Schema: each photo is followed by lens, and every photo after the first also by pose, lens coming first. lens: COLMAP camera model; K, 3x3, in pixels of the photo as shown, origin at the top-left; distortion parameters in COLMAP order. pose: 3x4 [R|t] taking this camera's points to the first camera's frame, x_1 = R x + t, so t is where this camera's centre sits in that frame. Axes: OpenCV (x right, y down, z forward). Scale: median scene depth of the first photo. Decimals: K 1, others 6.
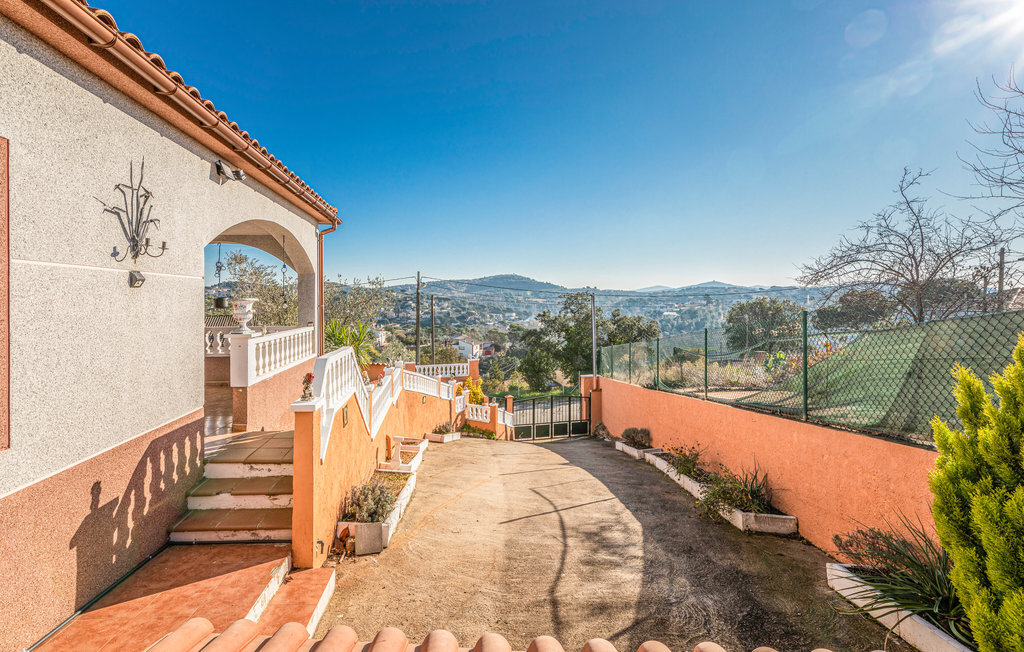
lens RADIAL K [[480.4, 0, 510.1], [0, 480.4, 294.5], [0, 0, 1]] dist [-0.001341, -0.000148]
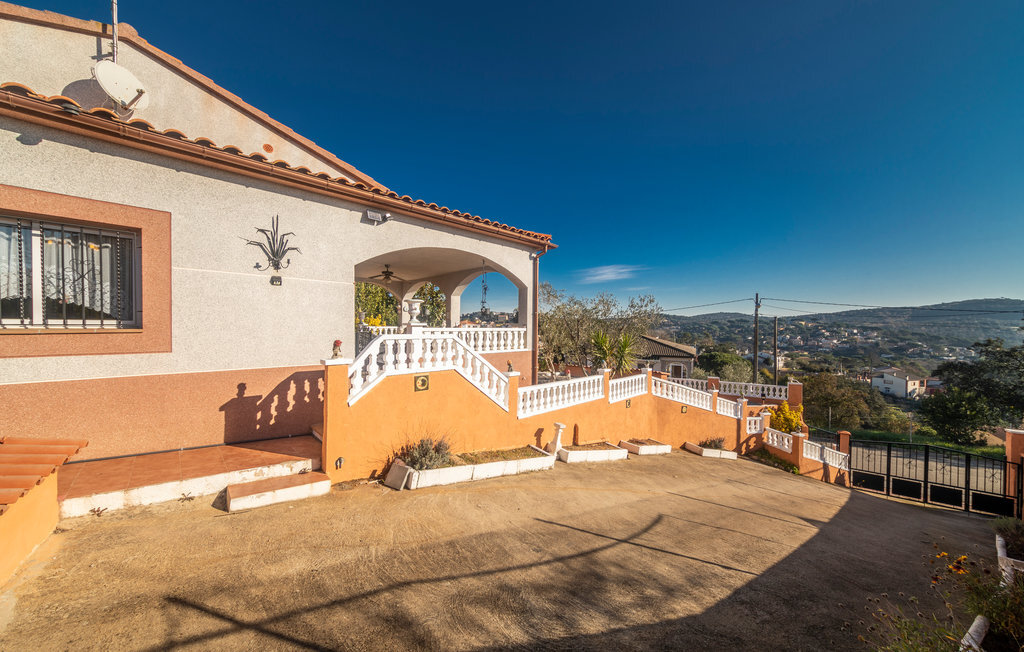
lens RADIAL K [[374.5, 0, 512.0], [0, 374.5, 326.0], [0, 0, 1]] dist [0.001737, 0.000213]
pose [[0.618831, 0.006719, -0.785495, 0.186944], [-0.001332, 0.999971, 0.007503, 0.026821], [0.785523, -0.003597, 0.618822, 0.168936]]
